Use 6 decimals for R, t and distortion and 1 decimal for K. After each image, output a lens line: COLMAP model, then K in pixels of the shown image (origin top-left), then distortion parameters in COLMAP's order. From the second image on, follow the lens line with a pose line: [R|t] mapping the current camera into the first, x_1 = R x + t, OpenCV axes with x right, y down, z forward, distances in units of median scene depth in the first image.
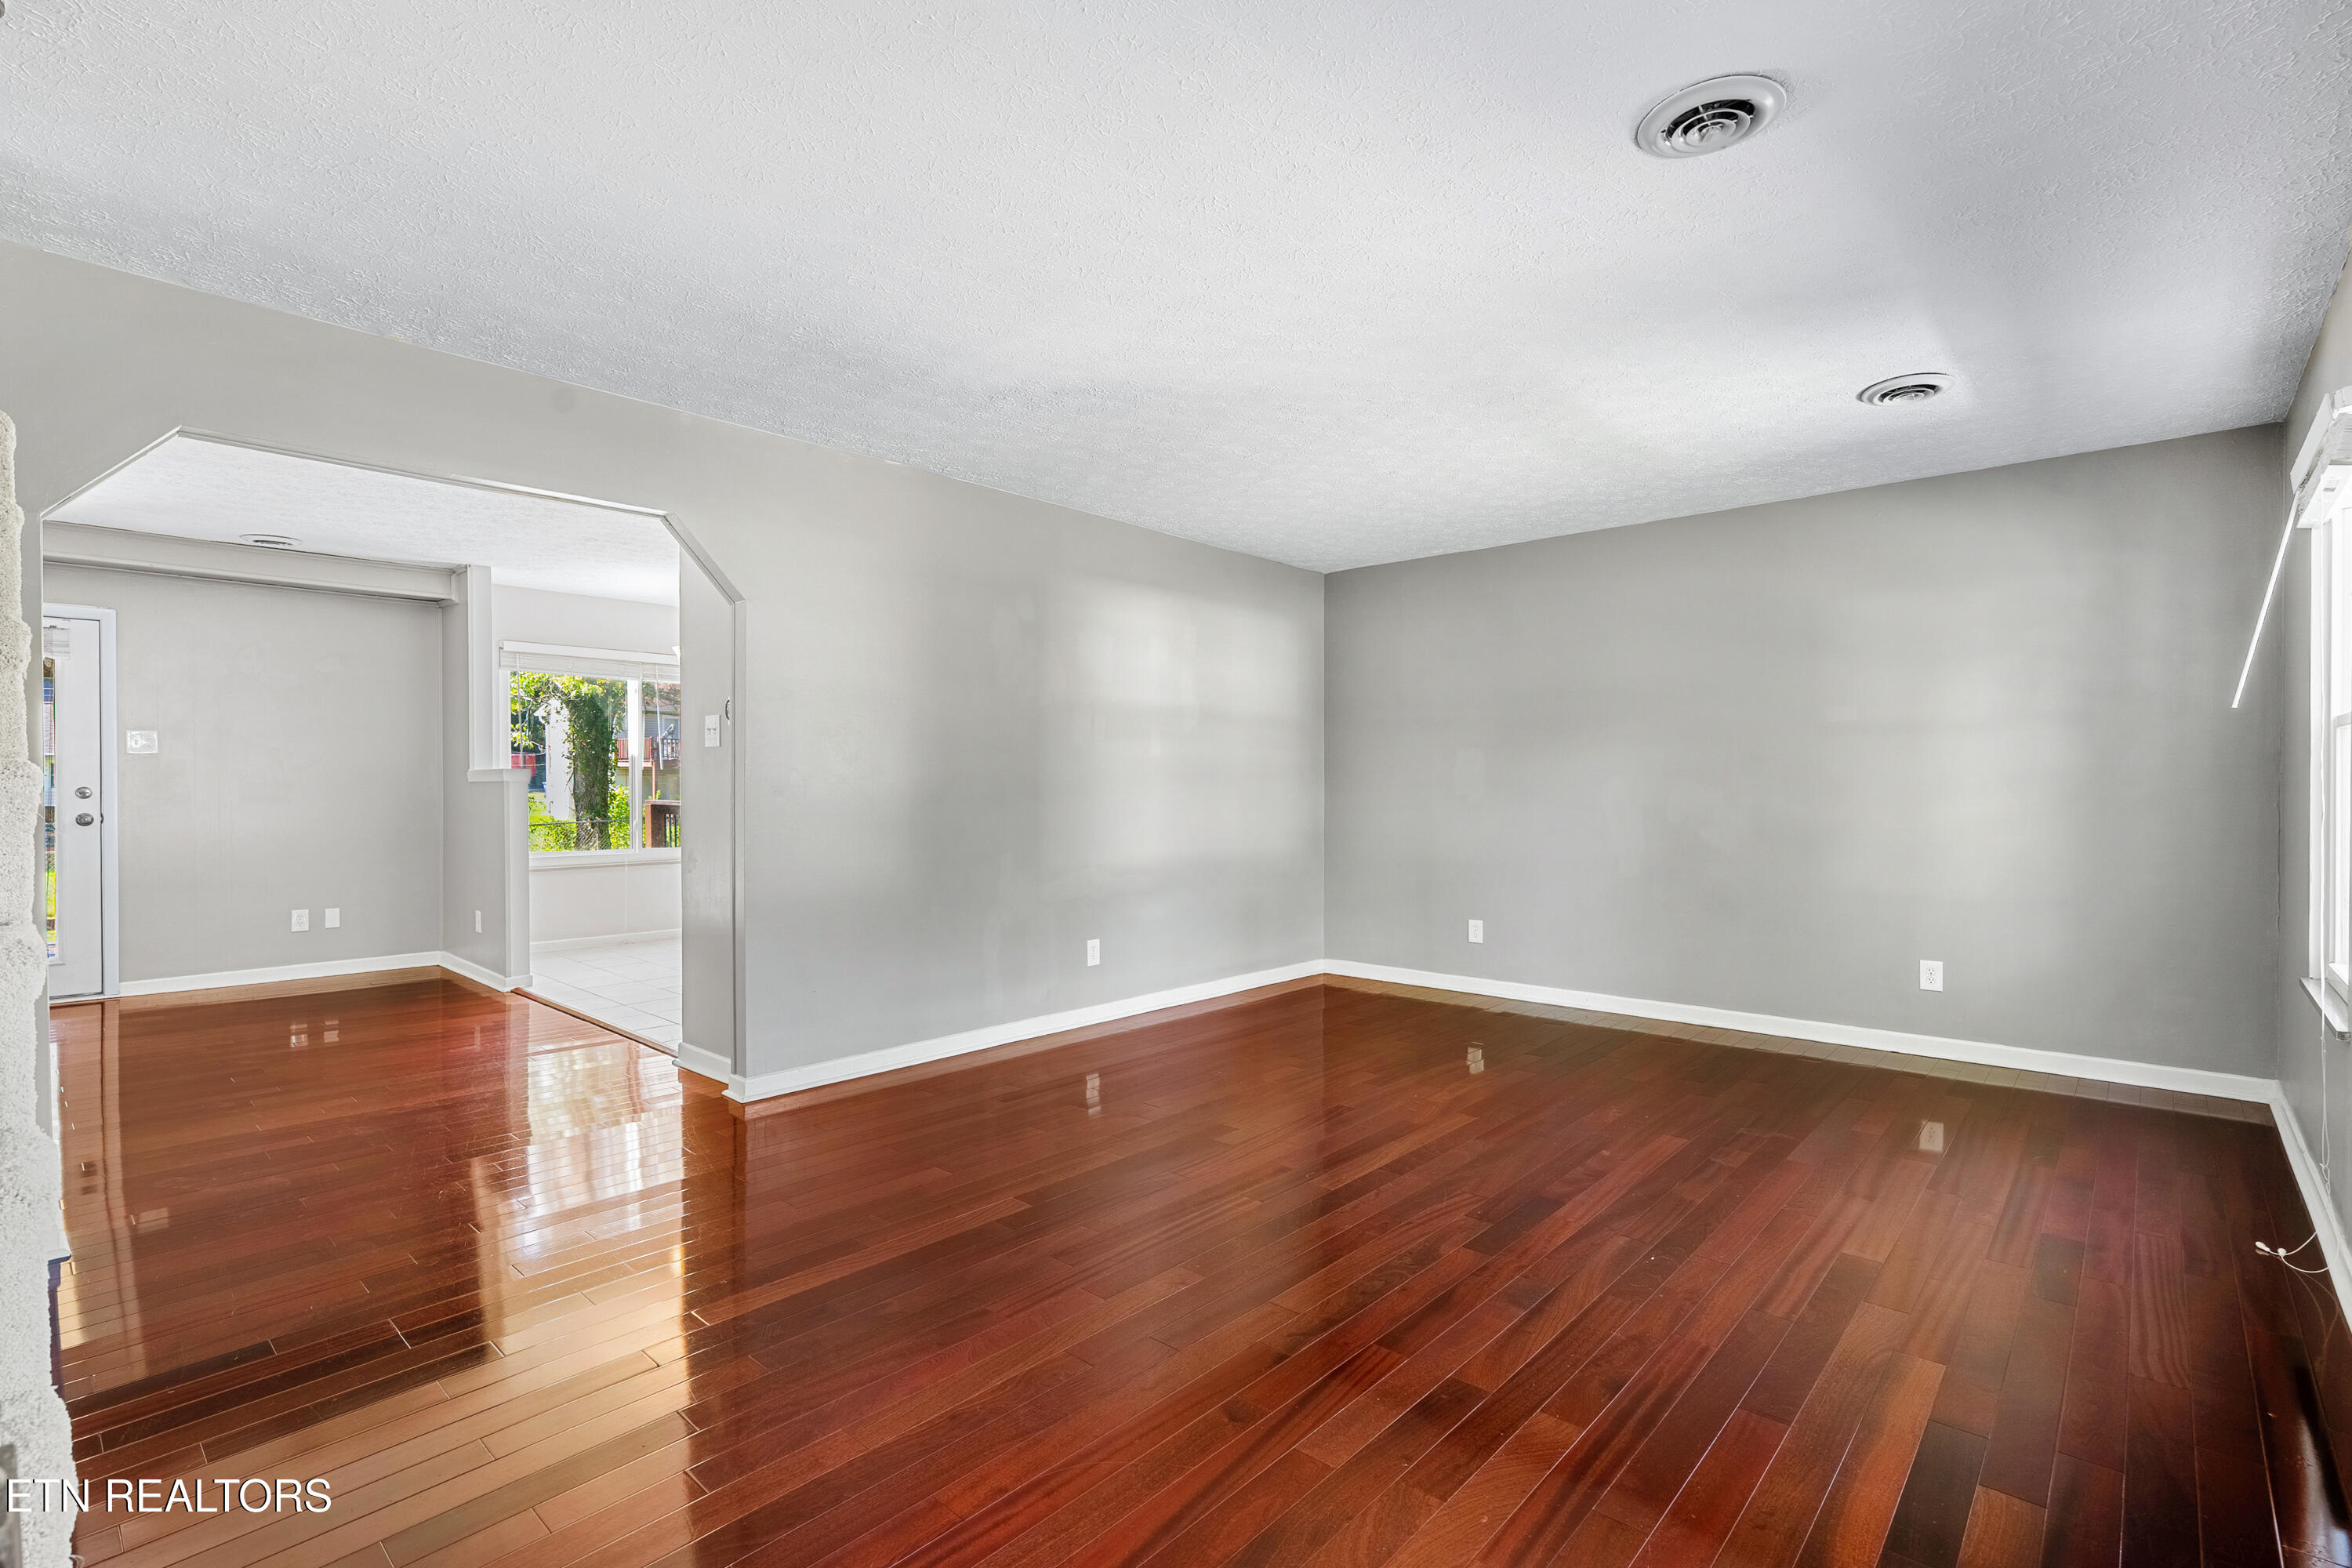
lens RADIAL K [[1080.3, 0, 1170.9], [0, 1080.3, 794.2], [0, 0, 1]] dist [-0.003749, 0.000514]
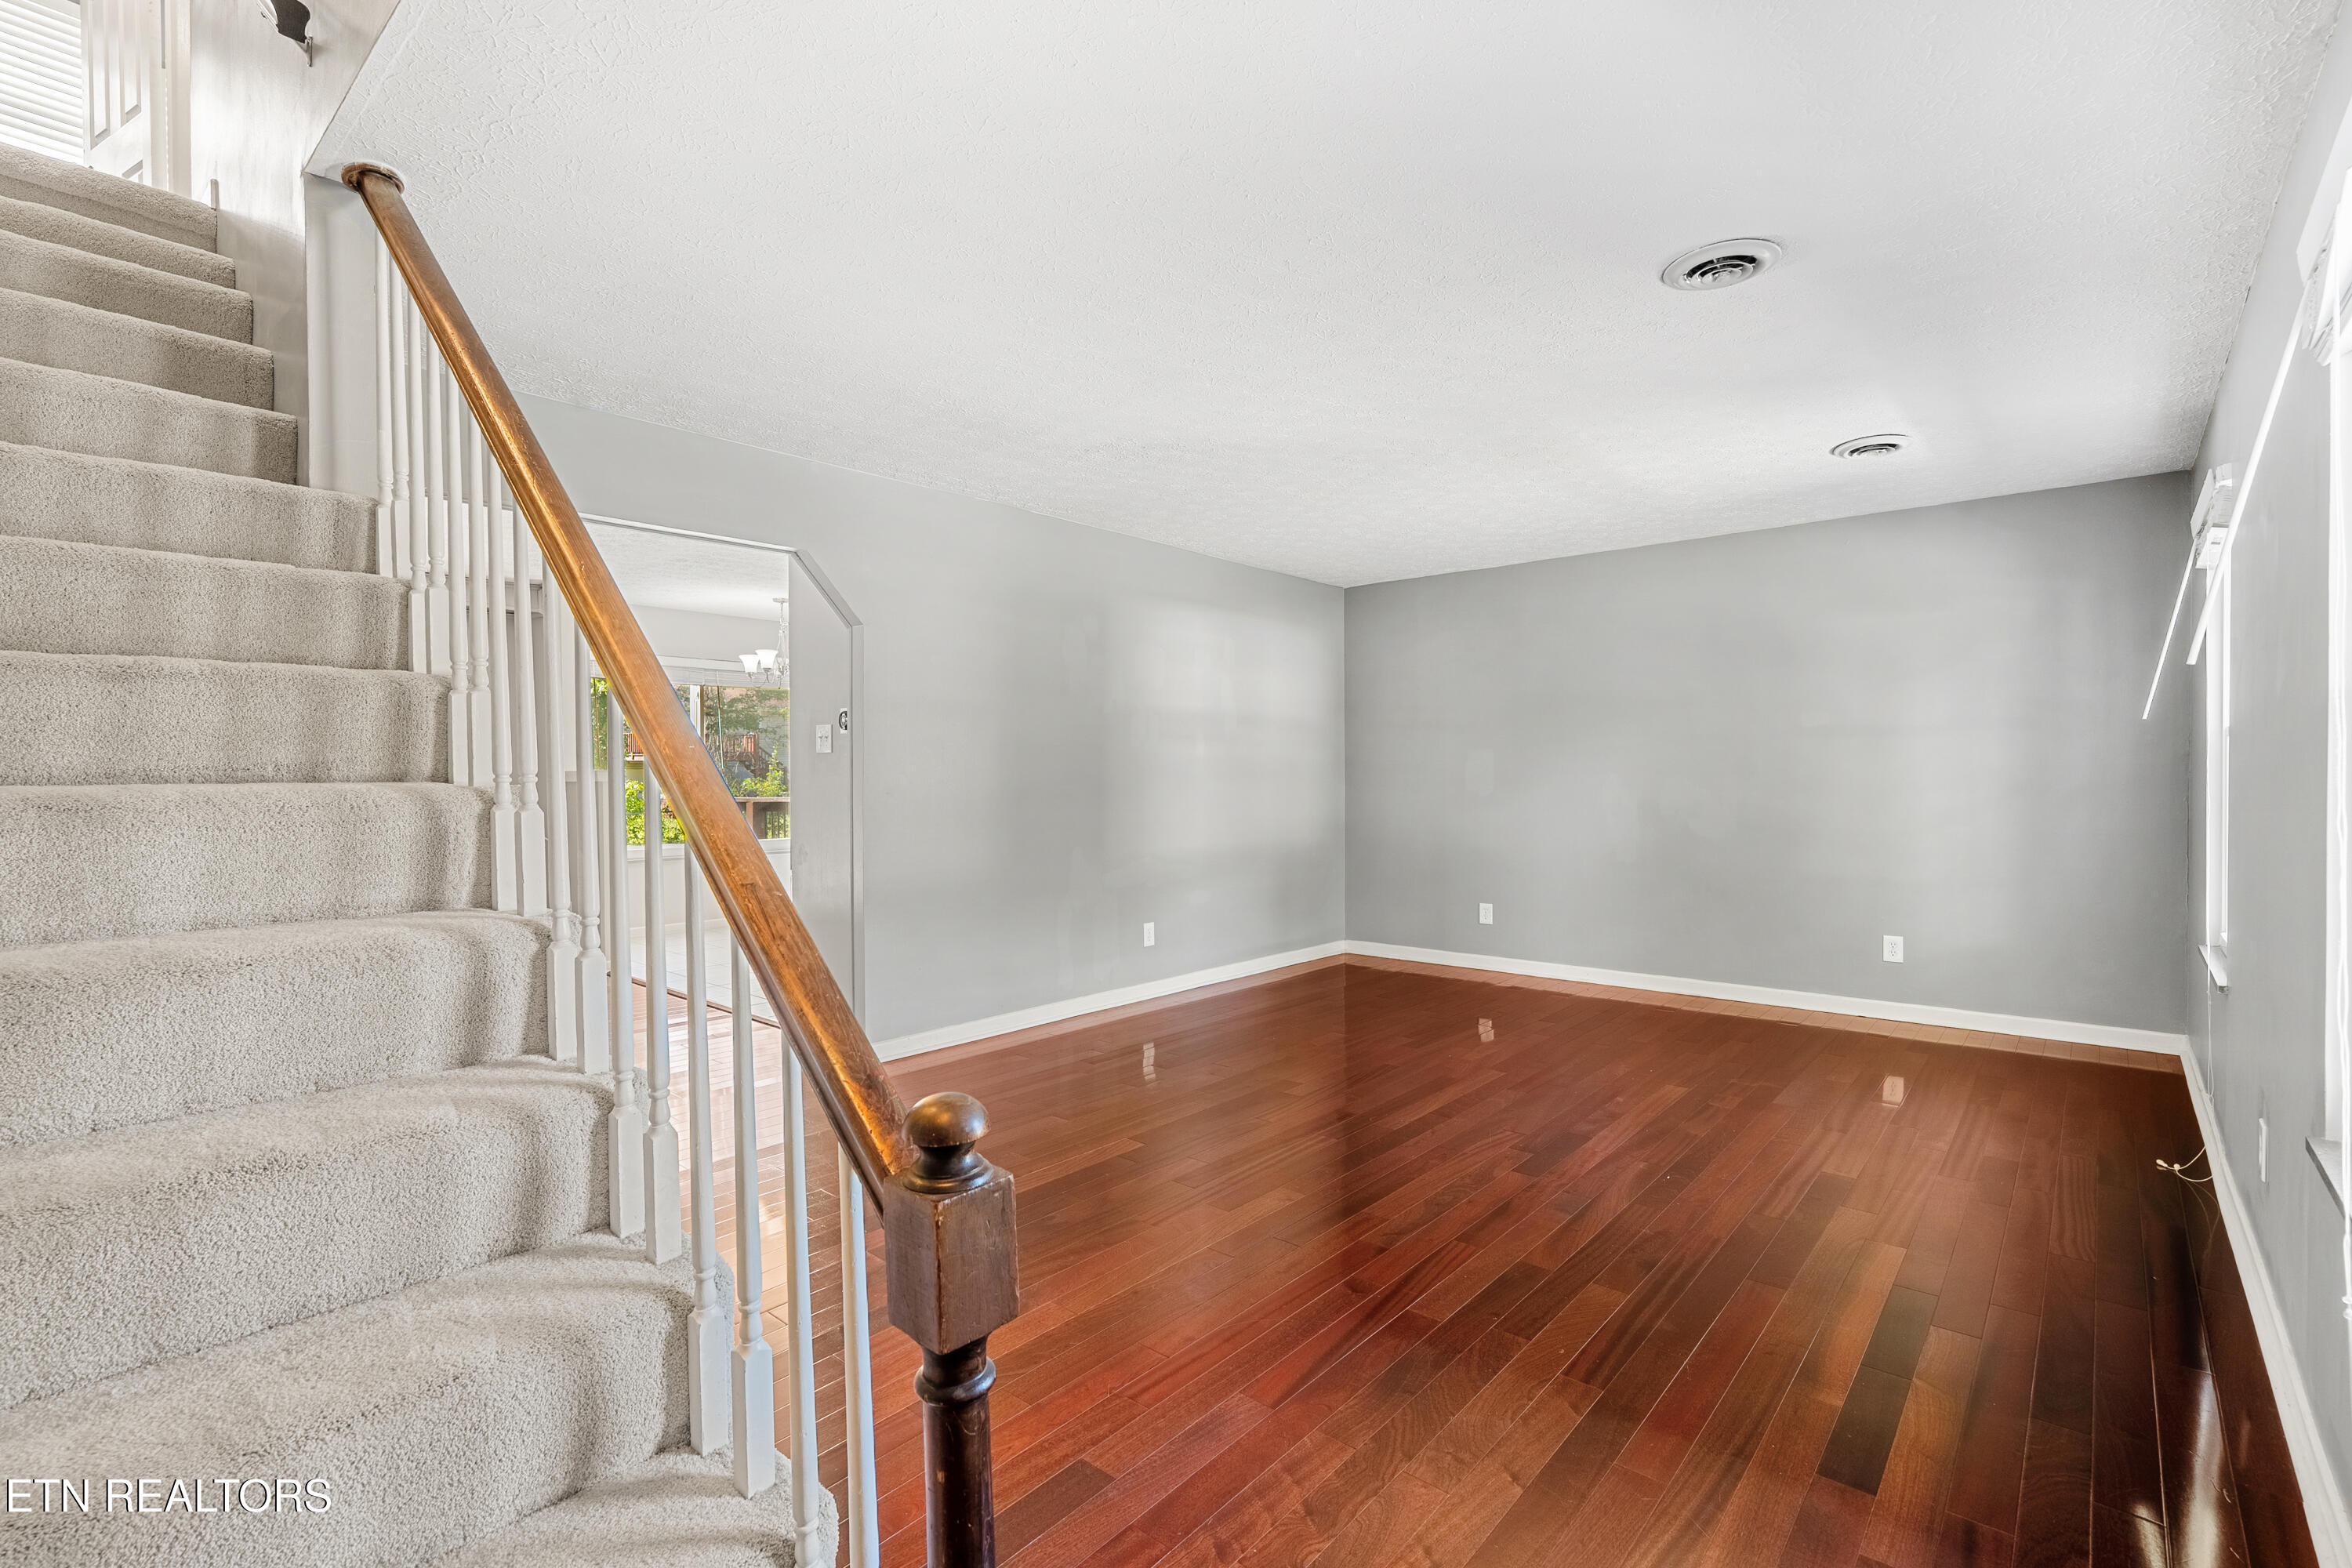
lens RADIAL K [[1080.3, 0, 1161.5], [0, 1080.3, 787.8], [0, 0, 1]] dist [-0.003749, 0.000514]
pose [[0.999805, -0.004583, 0.019194, -0.116795], [0.004509, 0.999982, 0.003903, -0.012953], [-0.019211, -0.003815, 0.999808, -0.162645]]
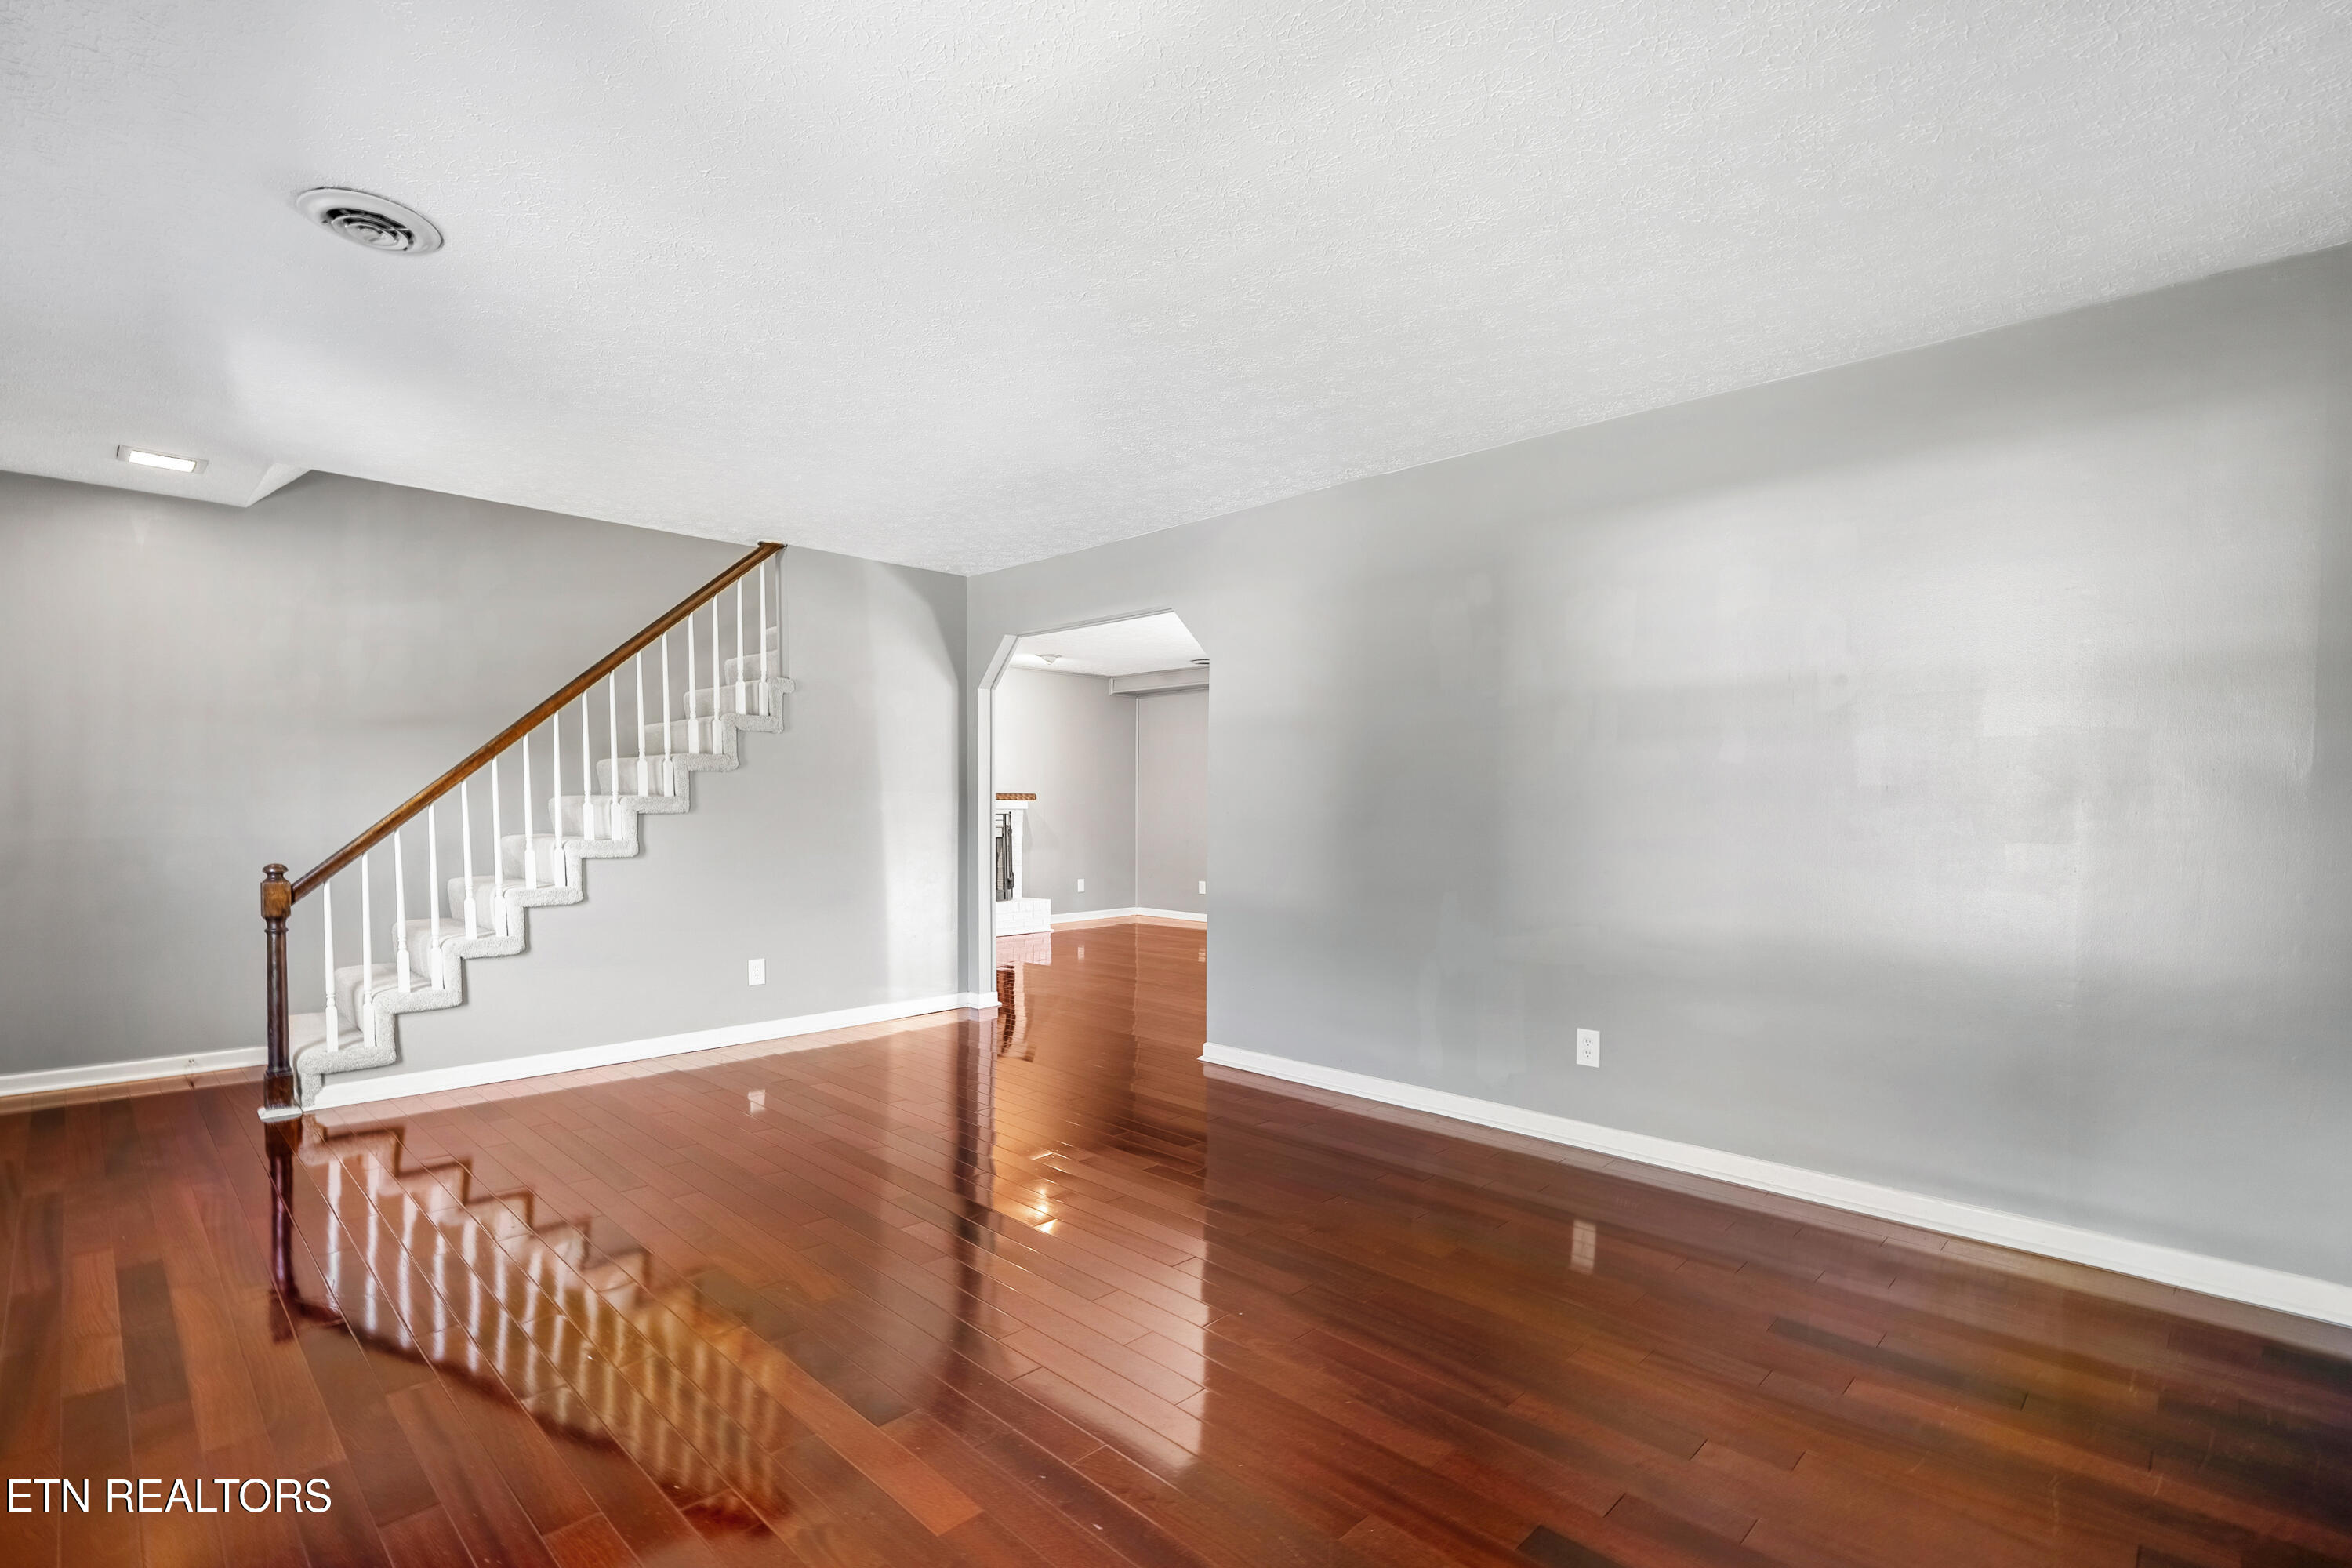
lens RADIAL K [[1080.3, 0, 1201.7], [0, 1080.3, 816.8], [0, 0, 1]] dist [-0.003749, 0.000514]
pose [[-0.031438, 0.012132, -0.999432, 0.930402], [-0.013559, 0.999829, 0.012564, -0.012839], [0.999414, 0.013947, -0.031268, 1.131431]]
